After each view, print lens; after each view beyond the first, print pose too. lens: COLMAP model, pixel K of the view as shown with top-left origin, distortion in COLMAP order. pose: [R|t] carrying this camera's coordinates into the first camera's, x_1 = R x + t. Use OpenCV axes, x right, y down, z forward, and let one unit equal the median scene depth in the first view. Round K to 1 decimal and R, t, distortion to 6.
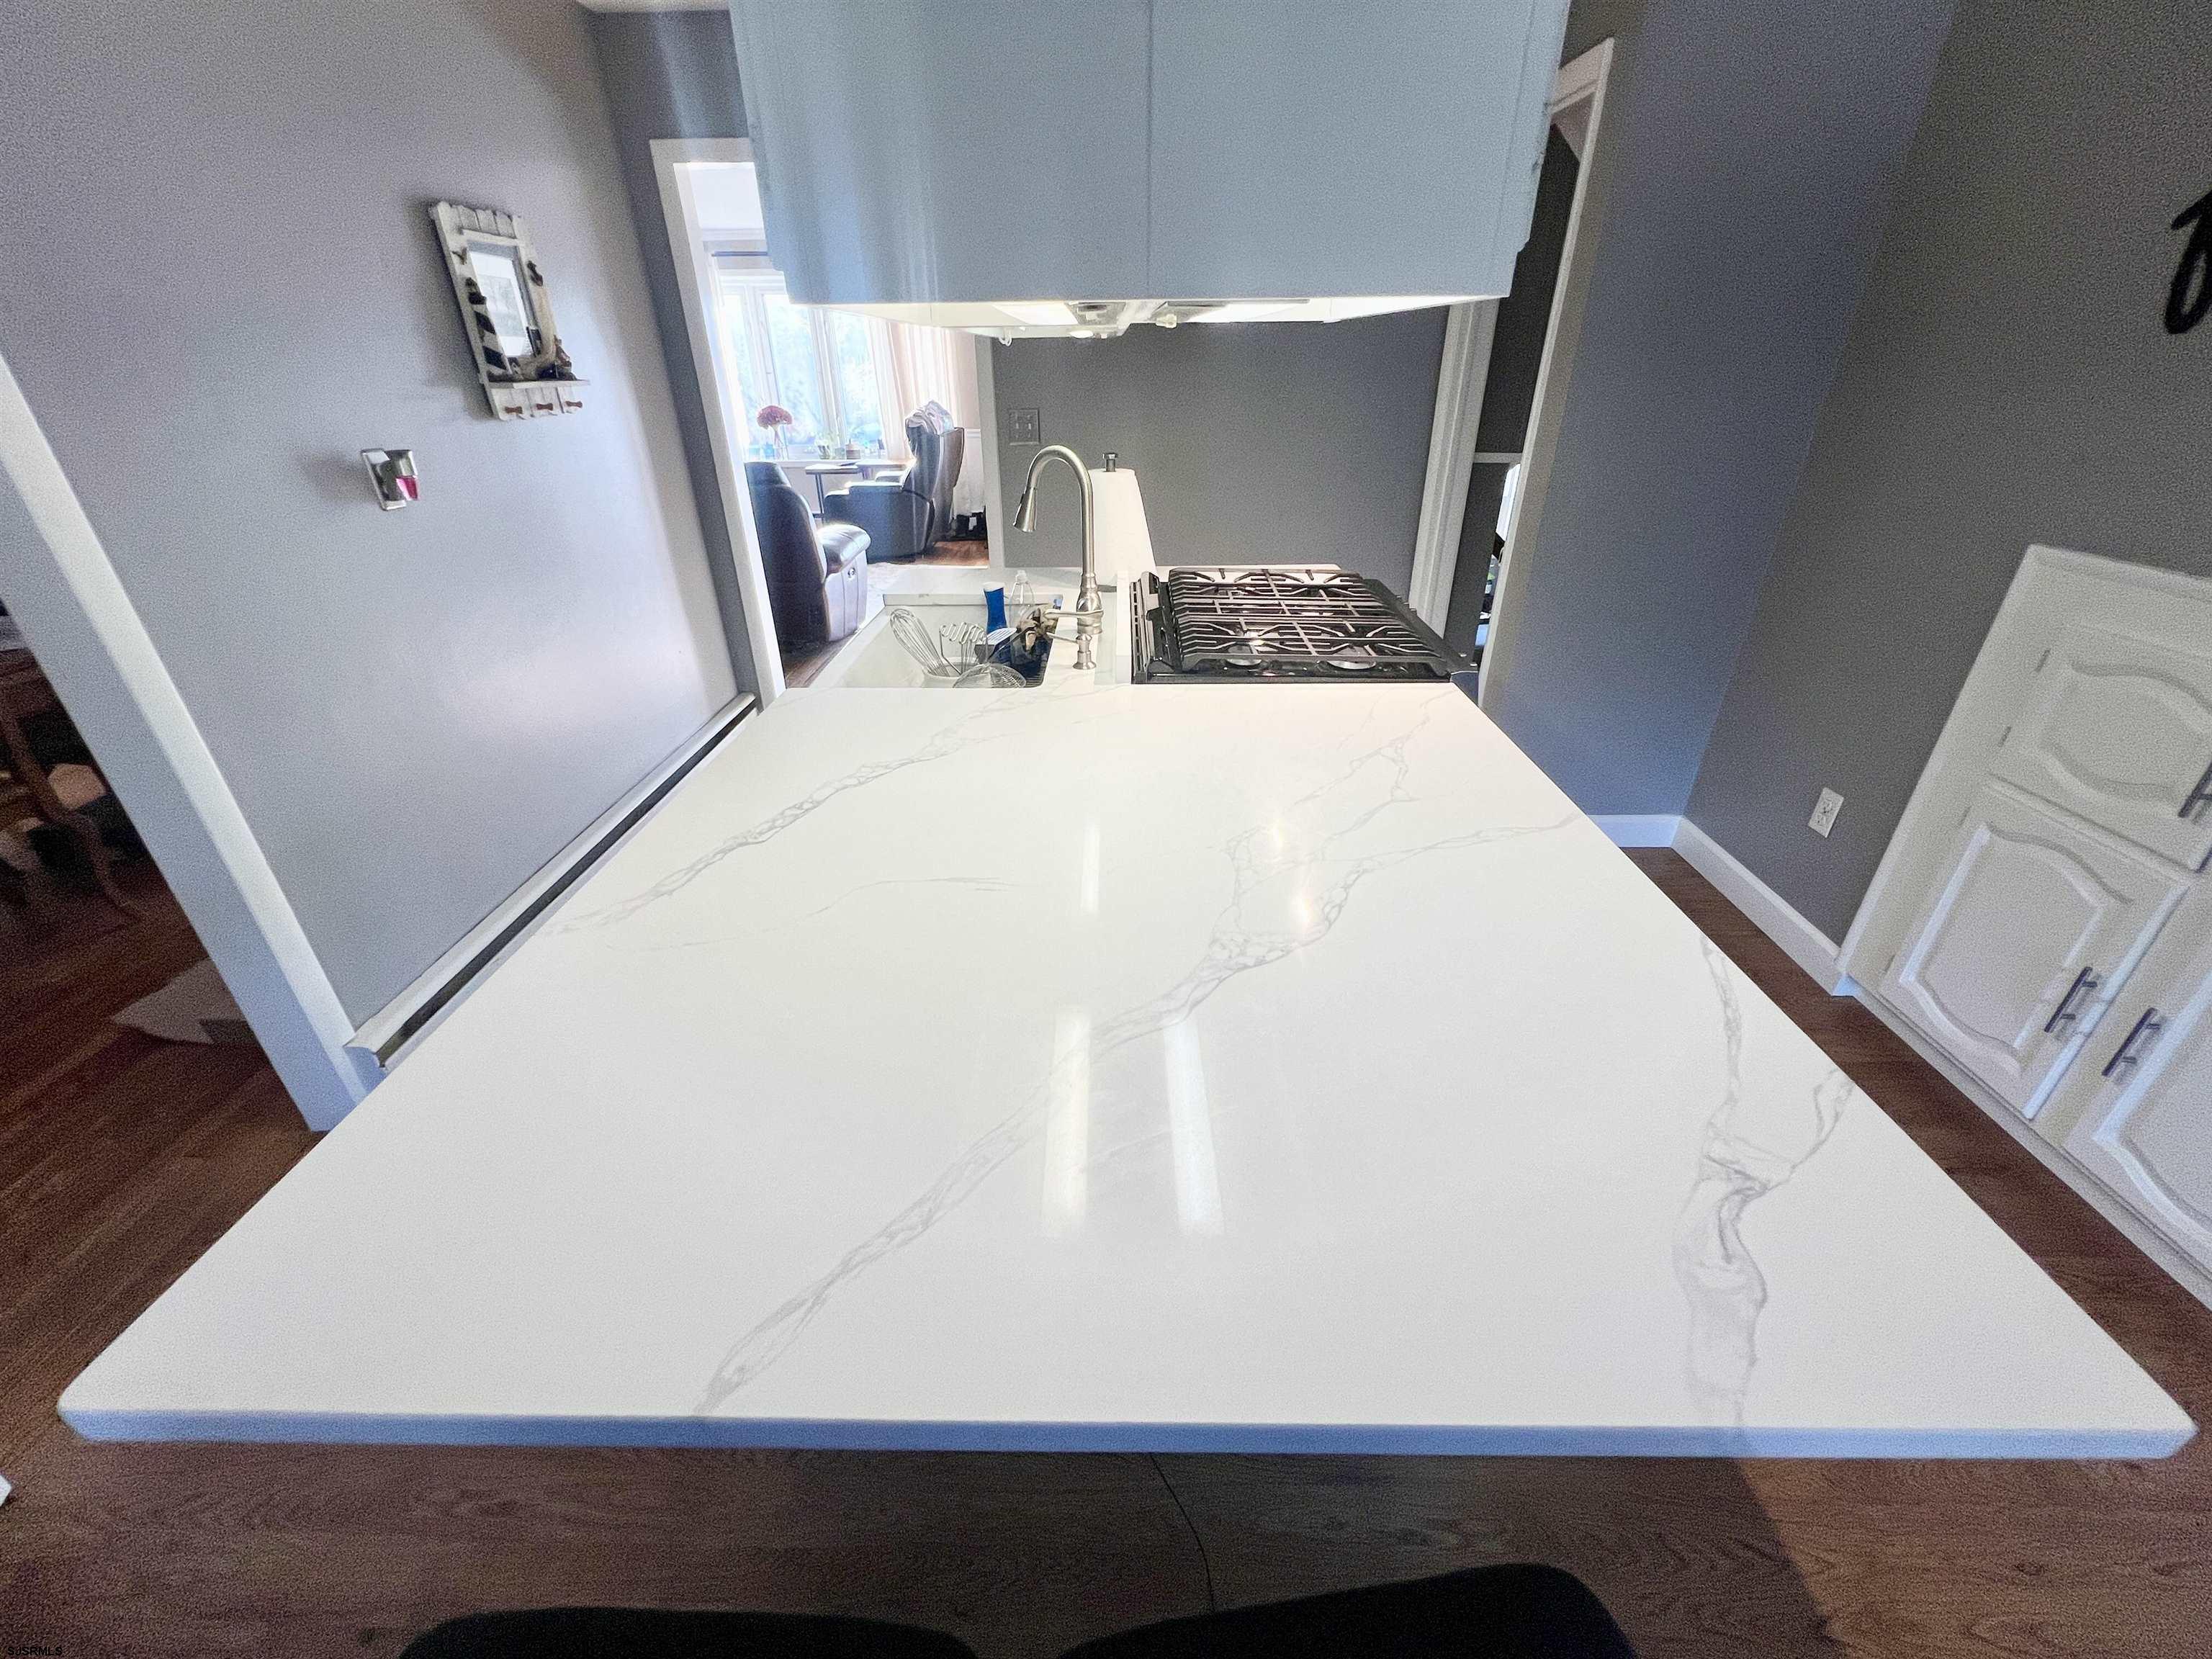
lens RADIAL K [[885.4, 0, 1095.5], [0, 885.4, 825.4], [0, 0, 1]] dist [-0.002430, 0.001688]
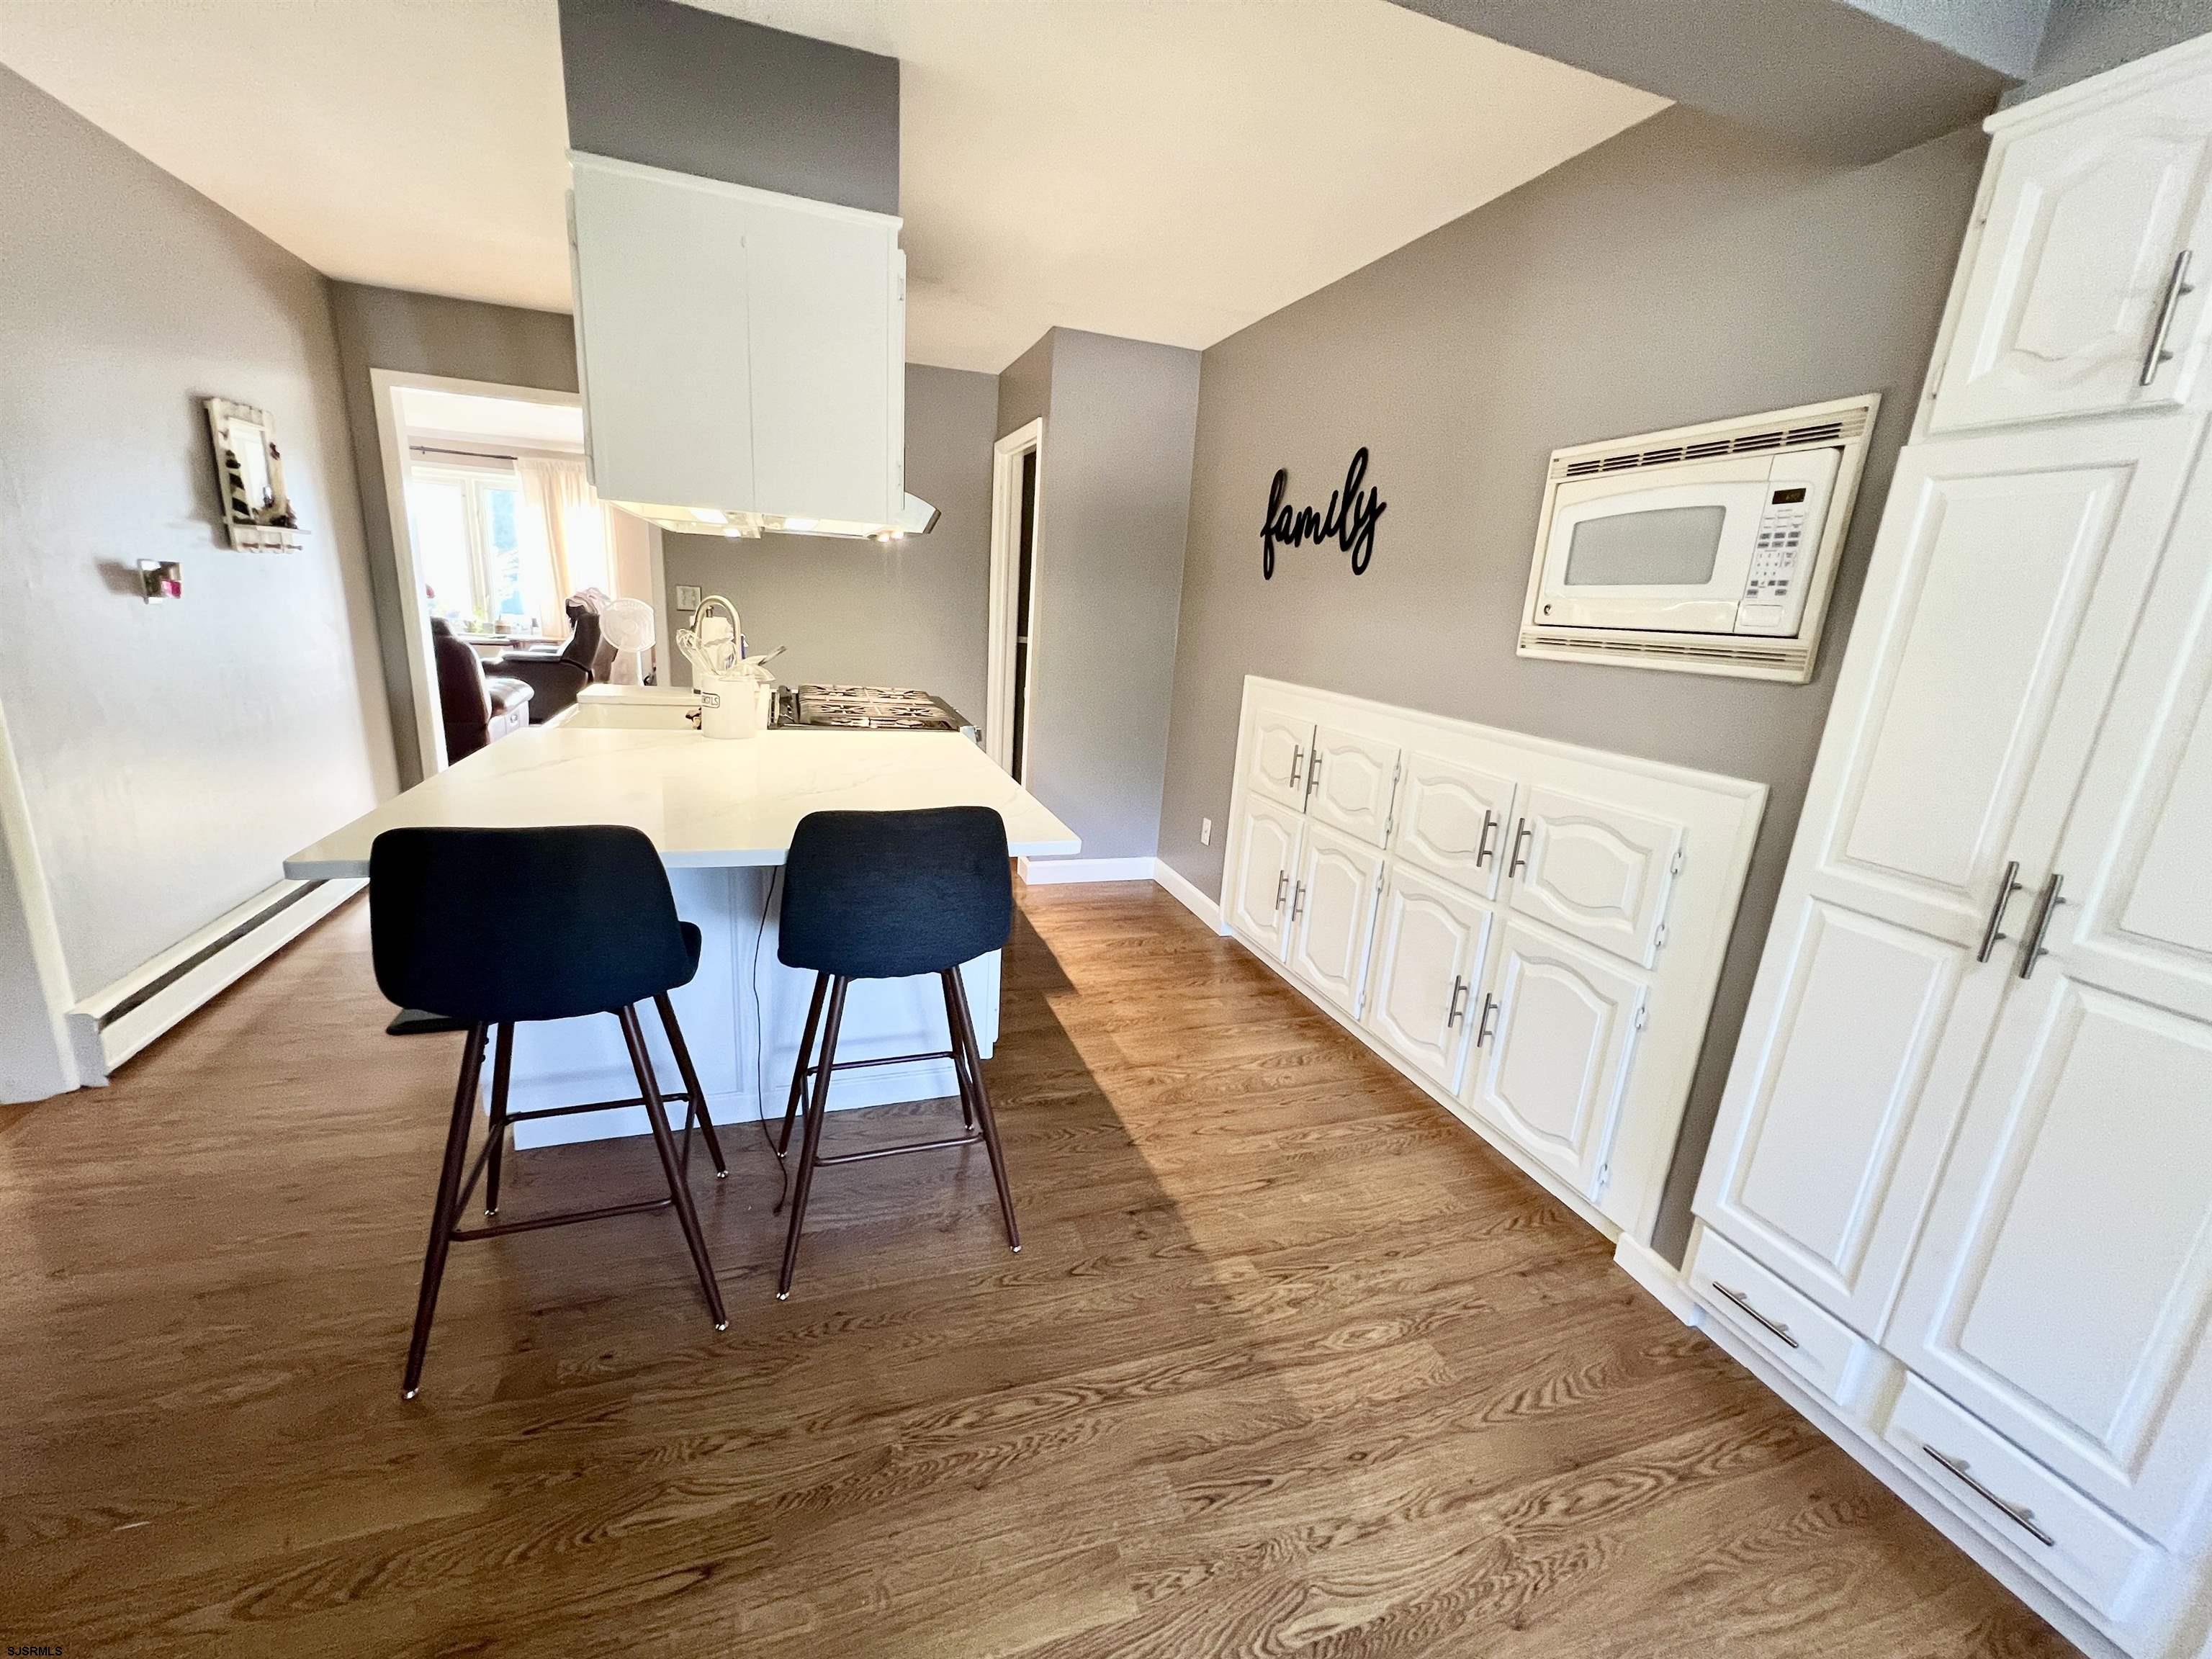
lens RADIAL K [[885.4, 0, 1097.9], [0, 885.4, 823.7], [0, 0, 1]] dist [-0.002430, 0.001688]
pose [[0.934204, -0.017460, 0.356311, 0.021013], [0.096692, 0.973806, -0.205797, 0.307503], [-0.343384, 0.226709, 0.911422, -0.498958]]
